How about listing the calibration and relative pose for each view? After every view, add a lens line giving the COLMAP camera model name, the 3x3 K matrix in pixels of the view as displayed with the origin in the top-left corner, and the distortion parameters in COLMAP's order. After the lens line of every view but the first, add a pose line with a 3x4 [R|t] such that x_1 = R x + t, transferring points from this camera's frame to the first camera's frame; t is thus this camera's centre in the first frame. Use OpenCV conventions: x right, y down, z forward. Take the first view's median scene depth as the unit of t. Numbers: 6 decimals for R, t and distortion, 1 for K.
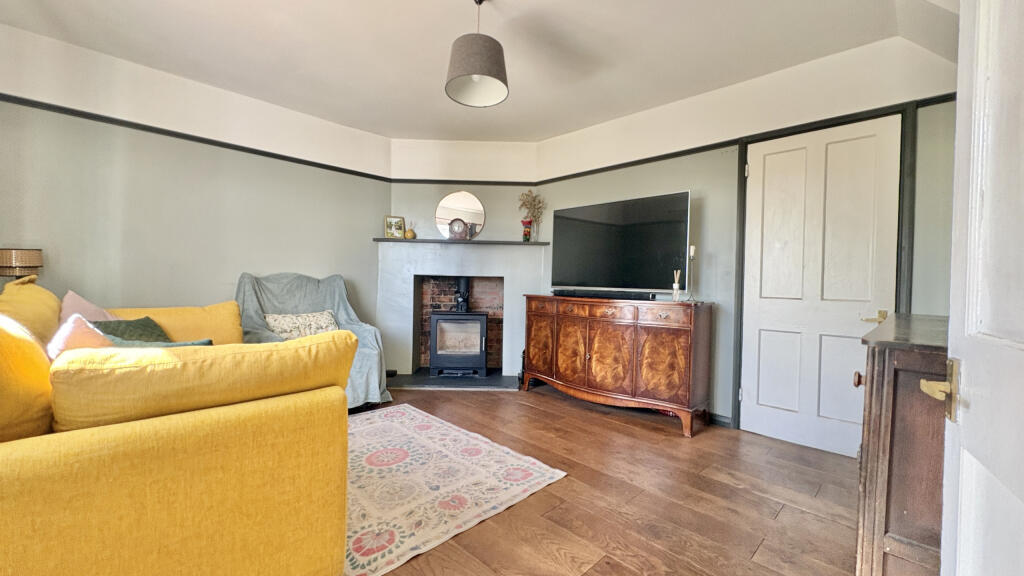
lens RADIAL K [[409.3, 0, 512.0], [0, 409.3, 288.0], [0, 0, 1]] dist [0.001126, 0.000089]
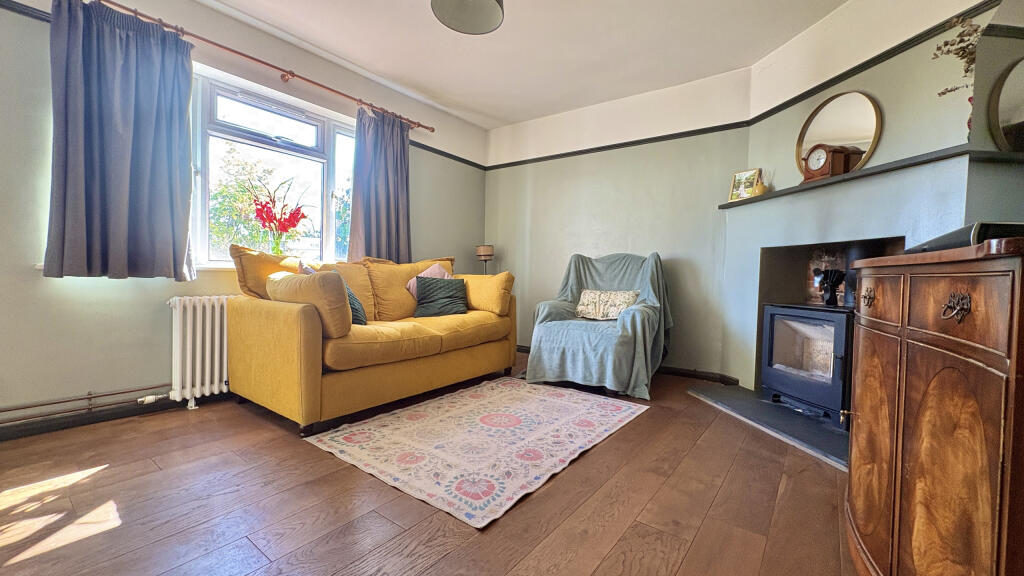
lens RADIAL K [[409.3, 0, 512.0], [0, 409.3, 288.0], [0, 0, 1]] dist [0.001126, 0.000089]
pose [[0.130129, 0.014606, -0.991389, 0.488971], [-0.031302, 0.999454, 0.010616, 0.051665], [0.991003, 0.029651, 0.130515, 0.619030]]
